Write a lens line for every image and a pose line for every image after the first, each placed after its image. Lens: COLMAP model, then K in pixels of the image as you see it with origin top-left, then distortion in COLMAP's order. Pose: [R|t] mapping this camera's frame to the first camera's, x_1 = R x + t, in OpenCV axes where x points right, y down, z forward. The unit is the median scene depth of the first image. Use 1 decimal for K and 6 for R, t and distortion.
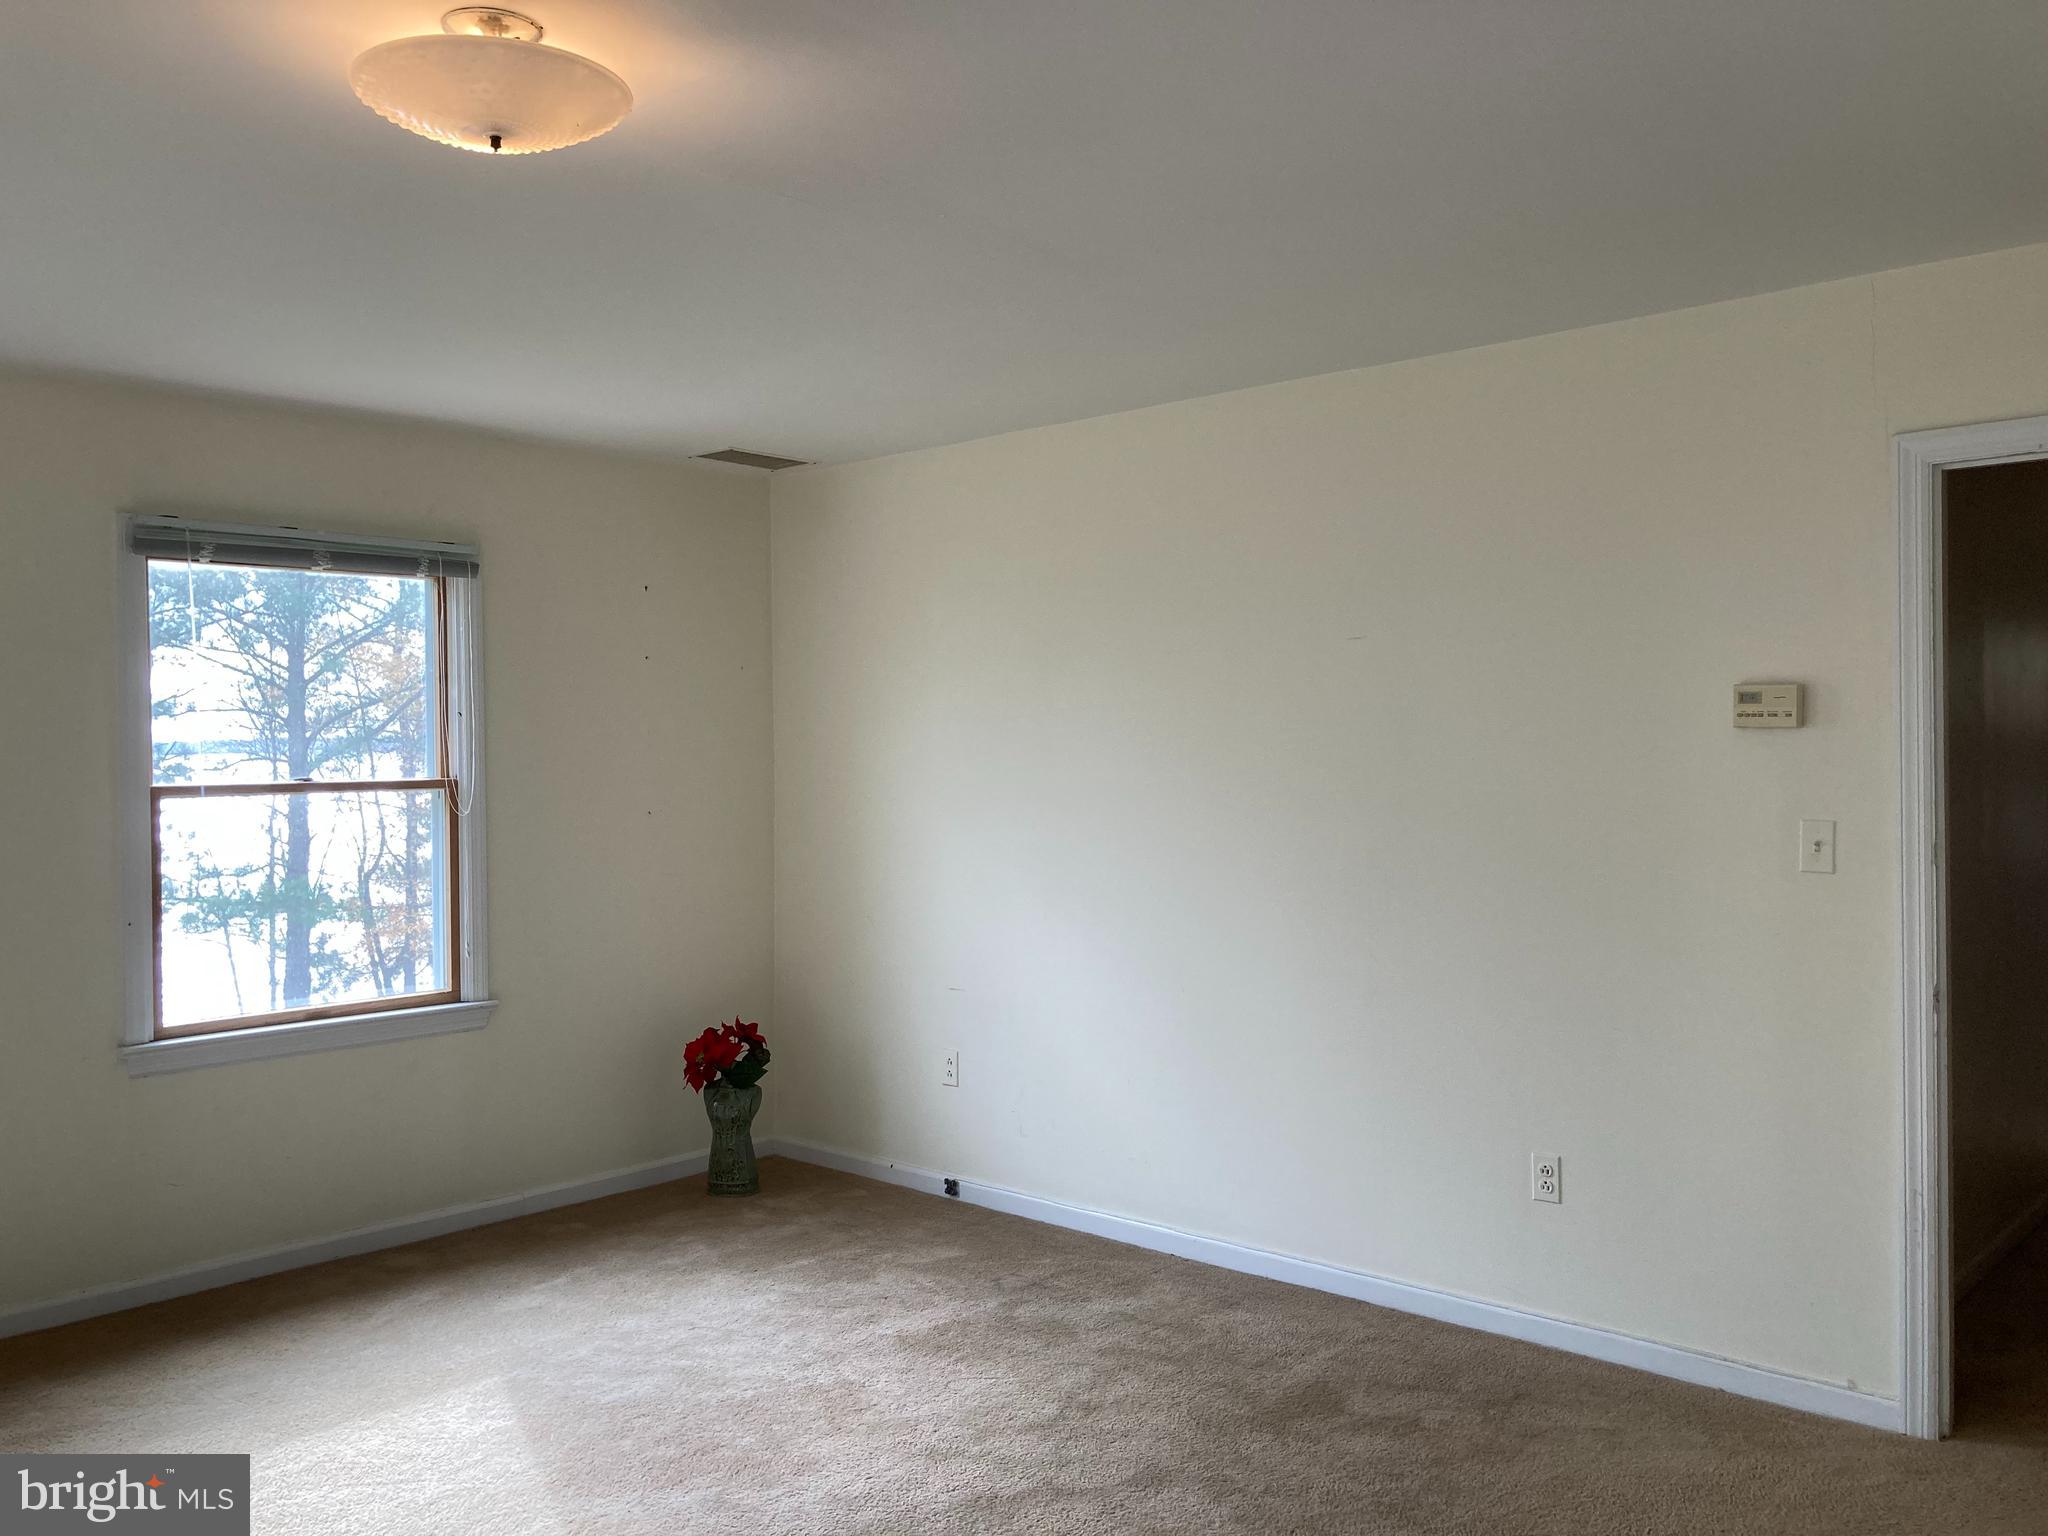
lens RADIAL K [[1646.1, 0, 1023.0], [0, 1646.1, 776.1], [0, 0, 1]] dist [0.032511, -0.000298]
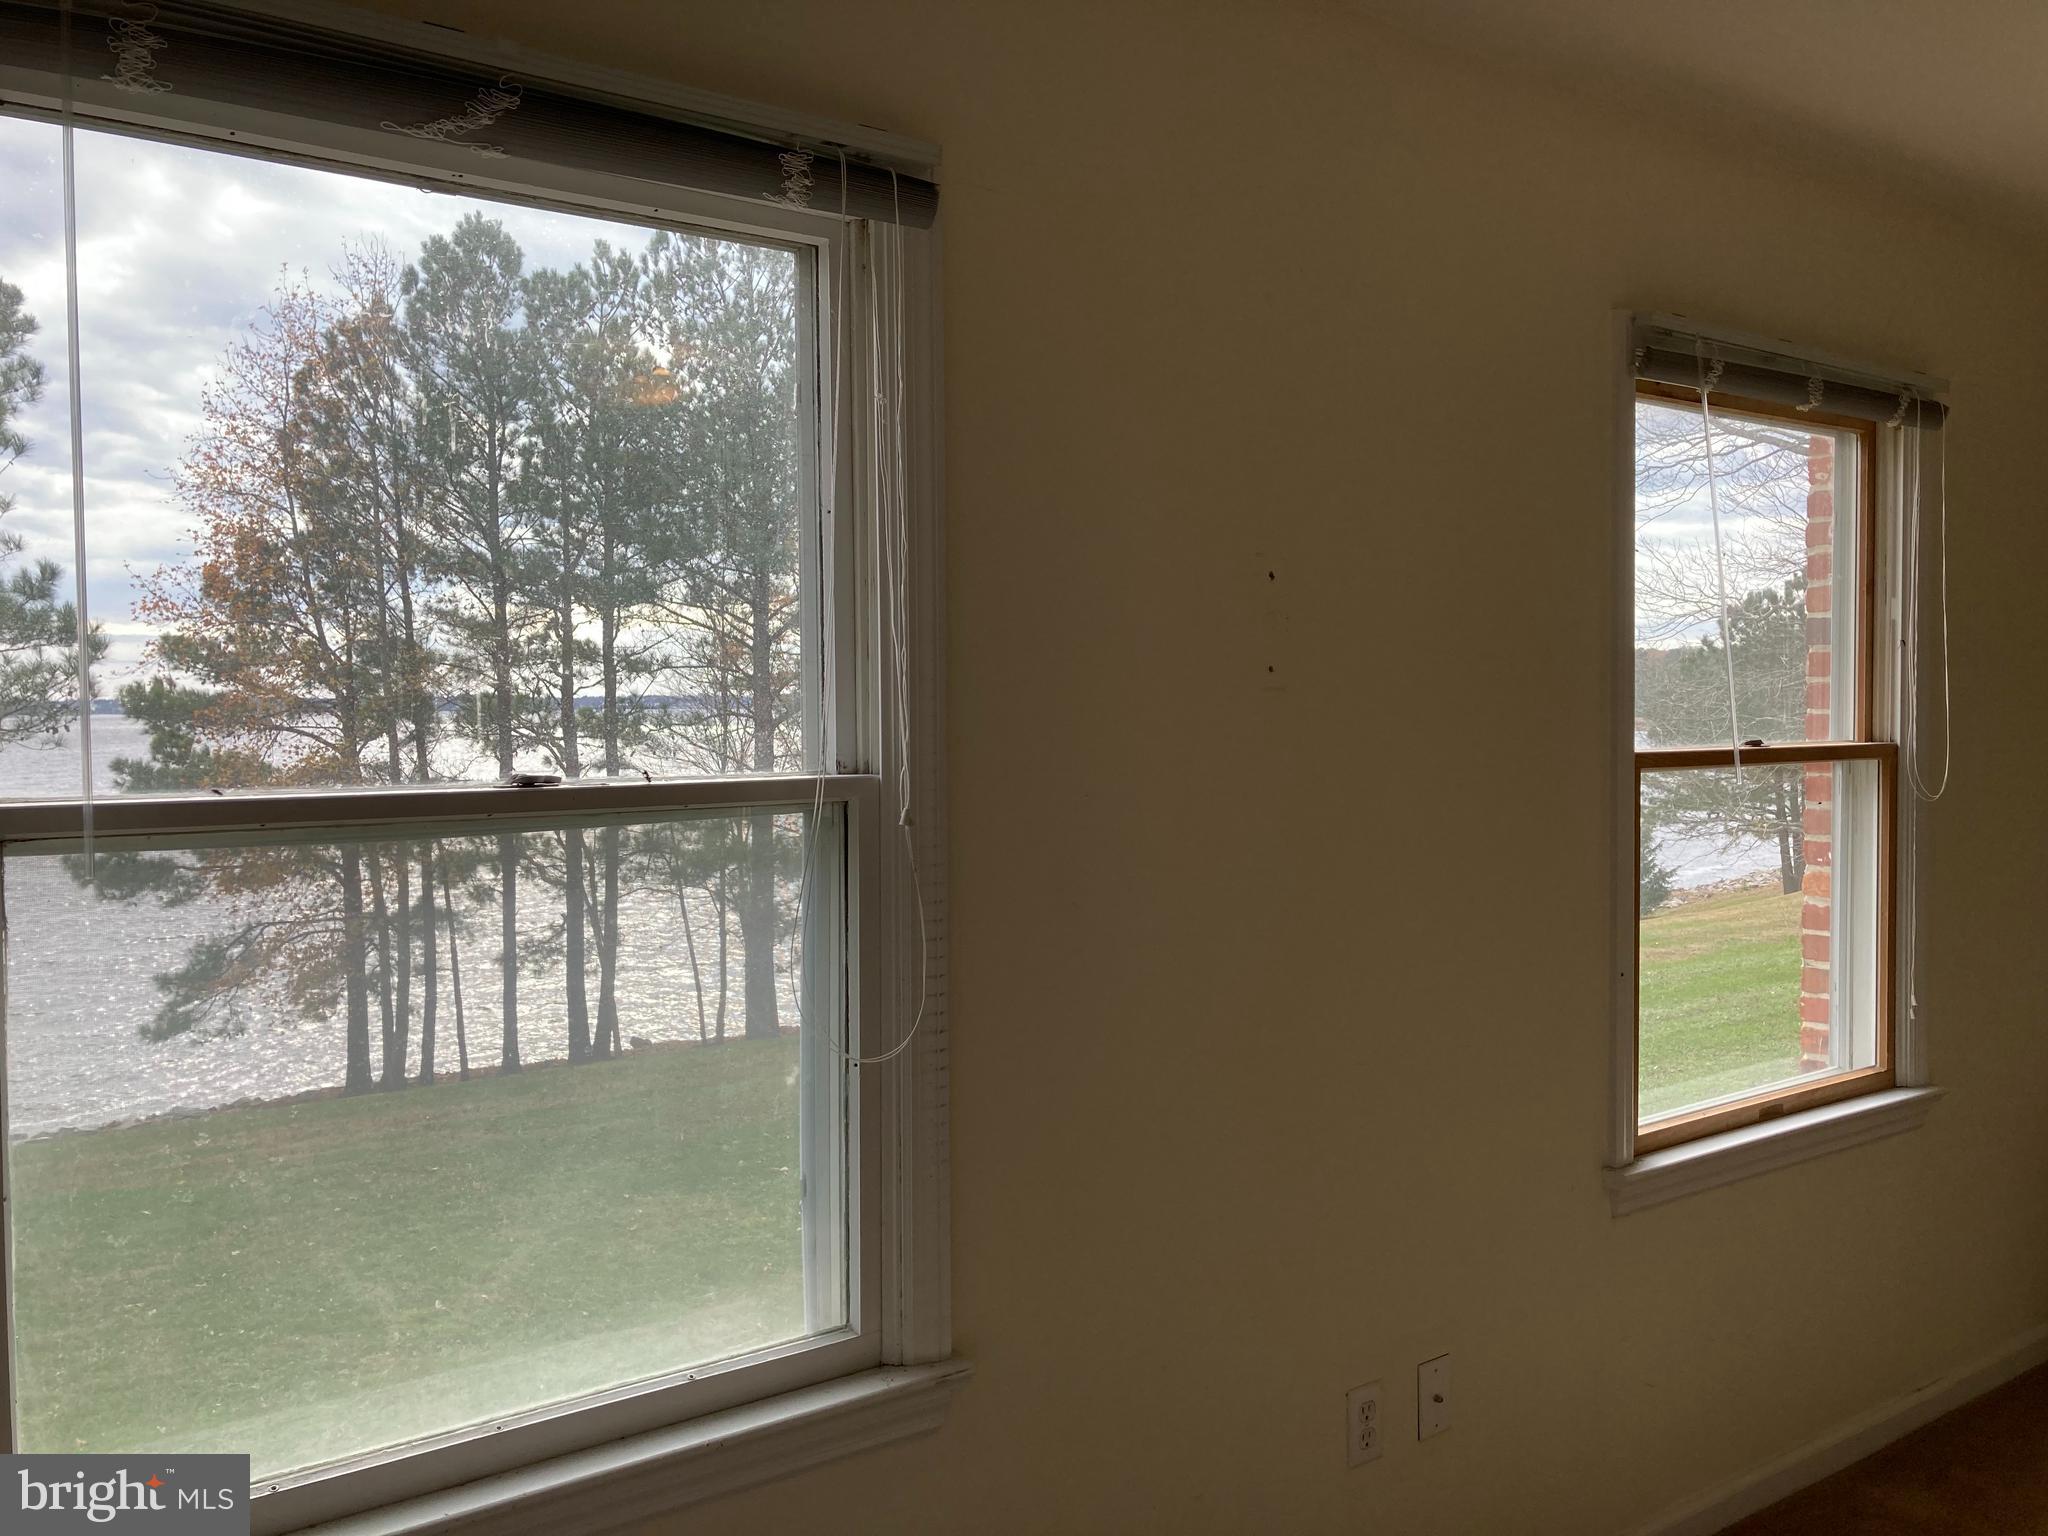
lens RADIAL K [[1646.1, 0, 1030.4], [0, 1646.1, 766.2], [0, 0, 1]] dist [0.032511, -0.000298]
pose [[0.974916, 0.008977, -0.222390, -0.525472], [-0.003680, 0.999700, 0.024221, -0.002365], [0.222541, -0.022796, 0.974657, 0.297109]]
